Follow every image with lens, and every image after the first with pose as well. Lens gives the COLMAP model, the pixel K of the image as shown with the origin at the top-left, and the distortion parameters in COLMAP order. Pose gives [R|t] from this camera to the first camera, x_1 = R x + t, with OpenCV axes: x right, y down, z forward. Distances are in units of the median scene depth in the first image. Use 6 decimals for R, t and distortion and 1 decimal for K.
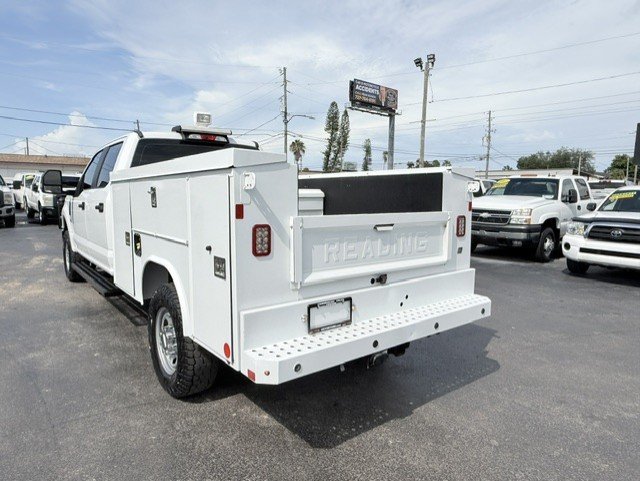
lens RADIAL K [[426.2, 0, 317.4], [0, 426.2, 240.3], [0, 0, 1]] dist [-0.001999, 0.000579]
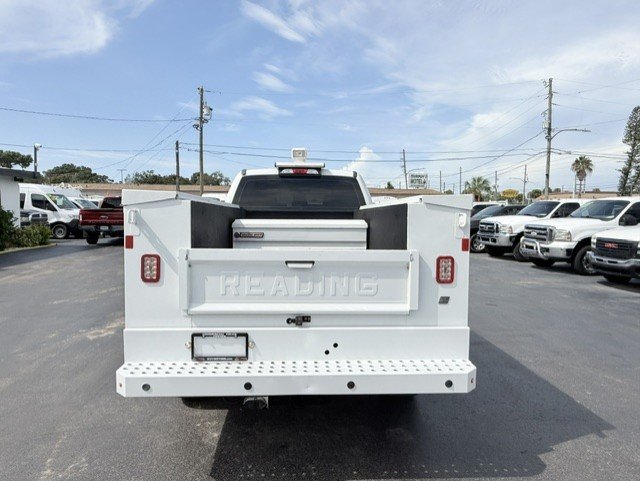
lens RADIAL K [[426.2, 0, 317.4], [0, 426.2, 240.3], [0, 0, 1]] dist [-0.001999, 0.000579]
pose [[0.817180, 0.036305, -0.575238, 0.607894], [-0.068939, 0.997006, -0.035010, -0.044515], [0.572245, 0.068266, 0.817237, 0.220618]]
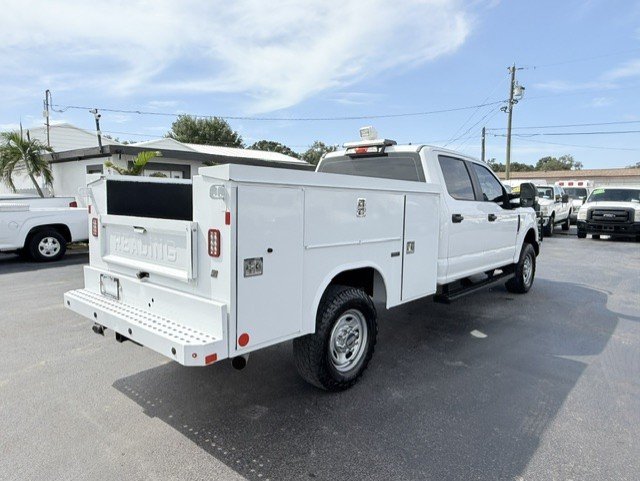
lens RADIAL K [[426.2, 0, 317.4], [0, 426.2, 240.3], [0, 0, 1]] dist [-0.001999, 0.000579]
pose [[0.184008, 0.086003, -0.979155, 1.147288], [-0.119991, 0.990680, 0.064466, -0.111489], [0.975573, 0.105628, 0.192612, 1.054623]]
